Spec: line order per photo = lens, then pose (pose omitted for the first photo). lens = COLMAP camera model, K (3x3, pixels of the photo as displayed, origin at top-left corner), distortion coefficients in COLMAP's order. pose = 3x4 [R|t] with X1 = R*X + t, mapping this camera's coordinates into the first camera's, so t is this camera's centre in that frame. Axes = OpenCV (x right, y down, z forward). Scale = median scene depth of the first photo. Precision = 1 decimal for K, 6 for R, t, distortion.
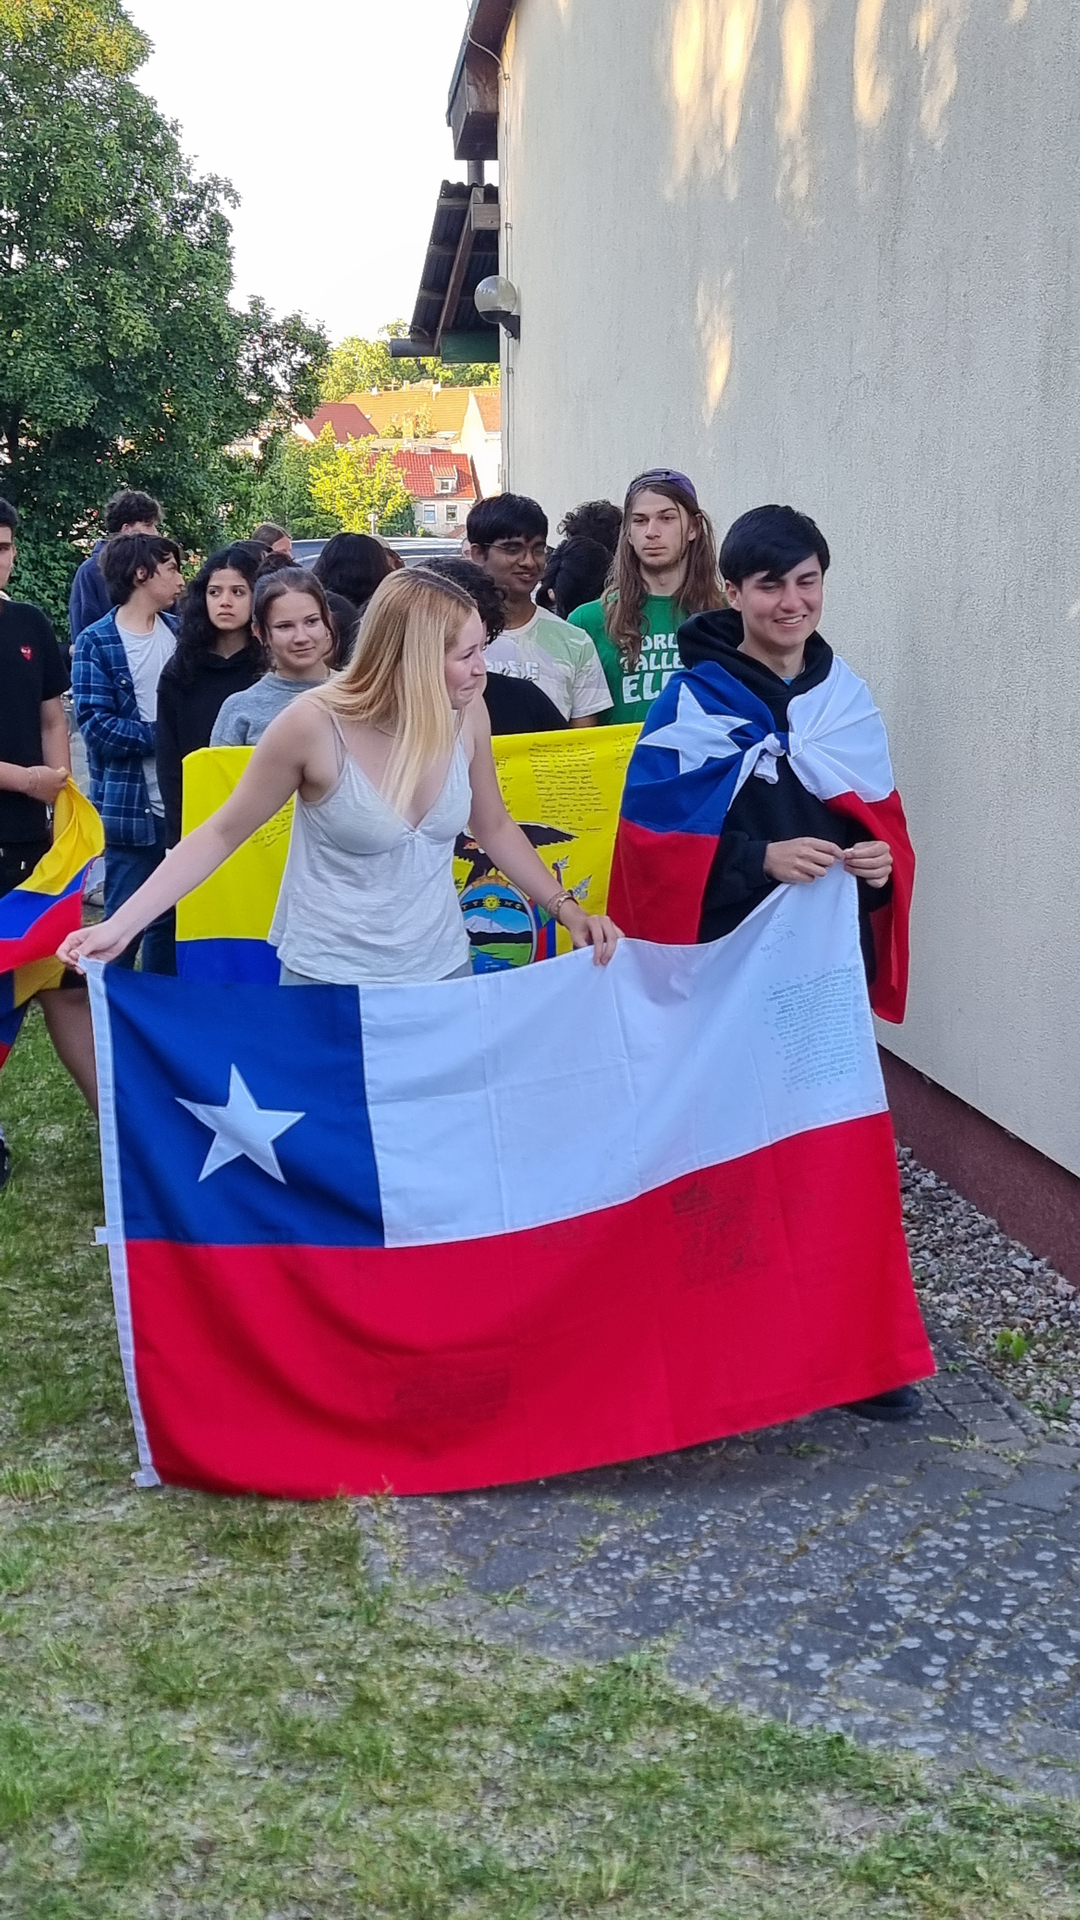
lens RADIAL K [[2501.2, 0, 545.2], [0, 2501.2, 972.8], [0, 0, 1]] dist [0.107126, -0.081387]
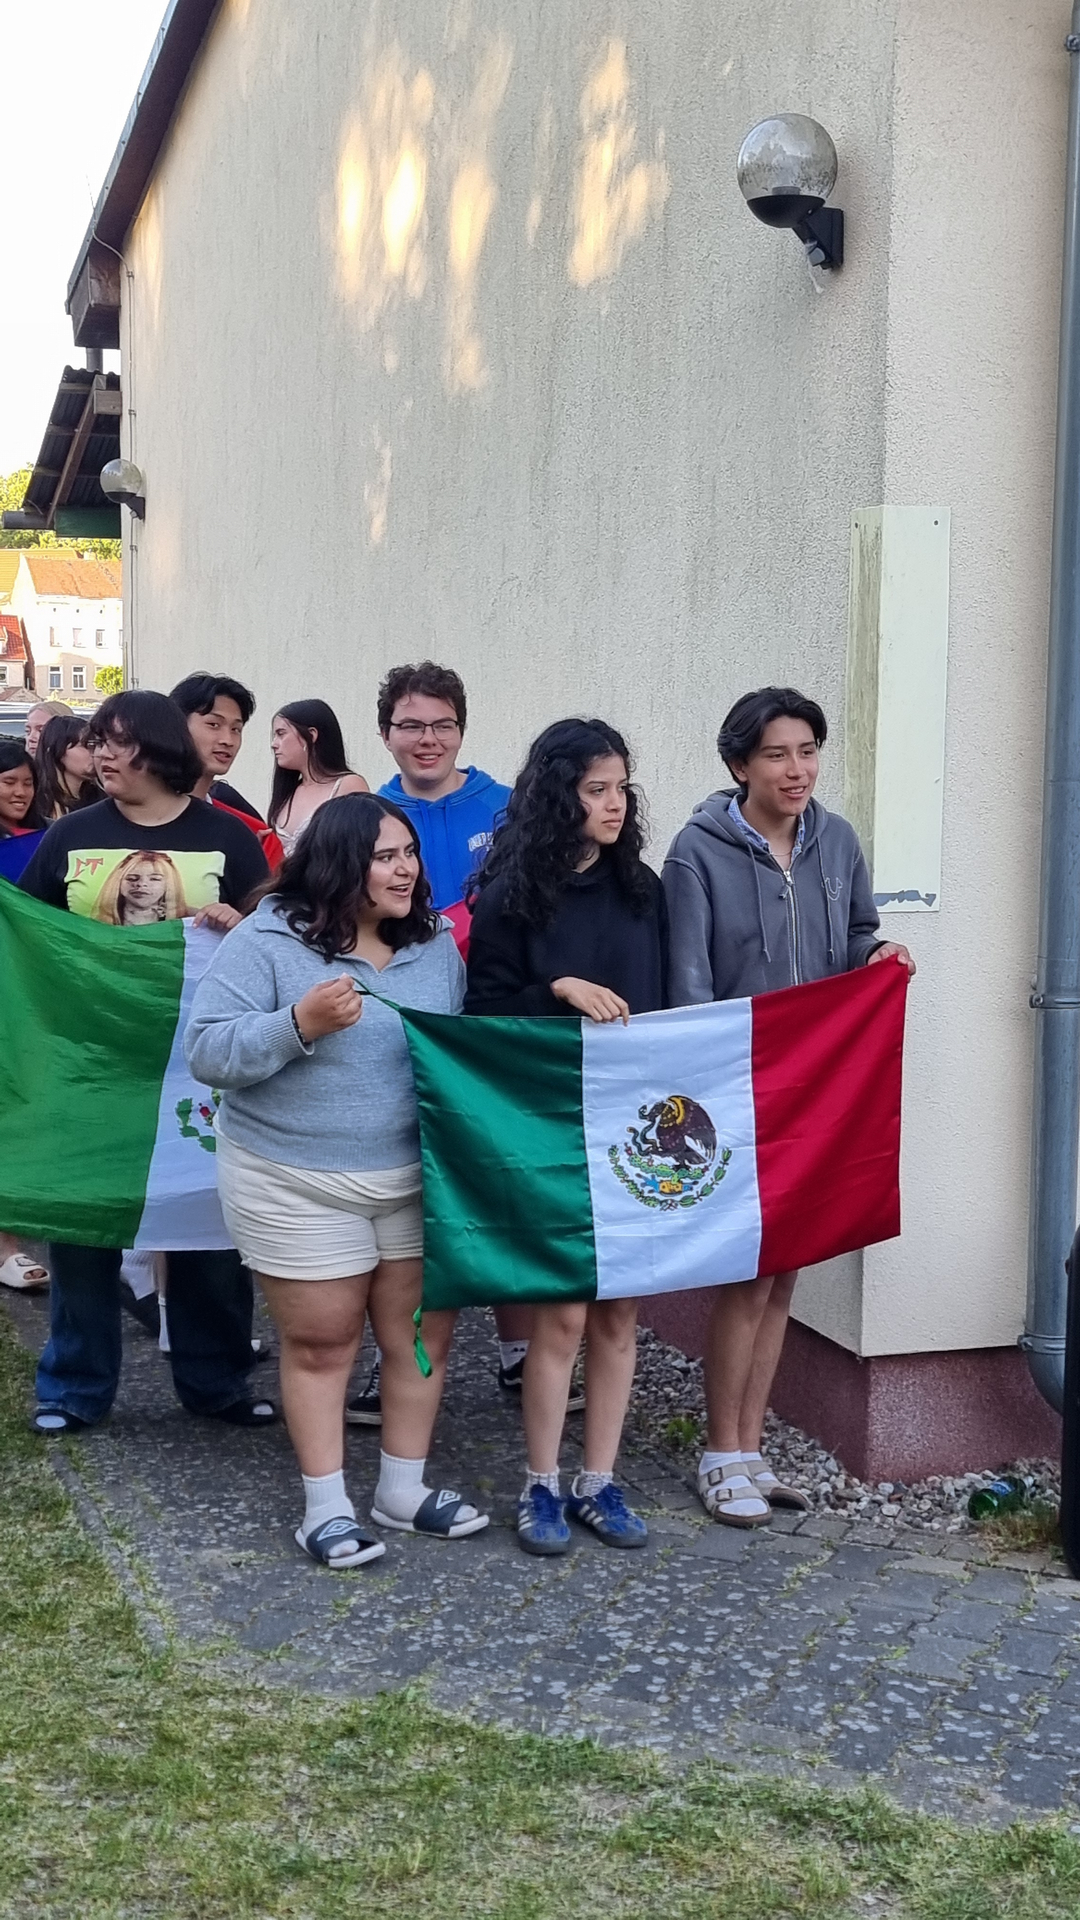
lens RADIAL K [[2505.9, 0, 570.0], [0, 2505.9, 981.3], [0, 0, 1]] dist [0.117594, -0.138366]
pose [[0.982787, 0.003254, 0.184712, -0.093486], [0.008445, 0.998008, -0.062516, 0.019821], [-0.184548, 0.063000, 0.980802, -0.147982]]
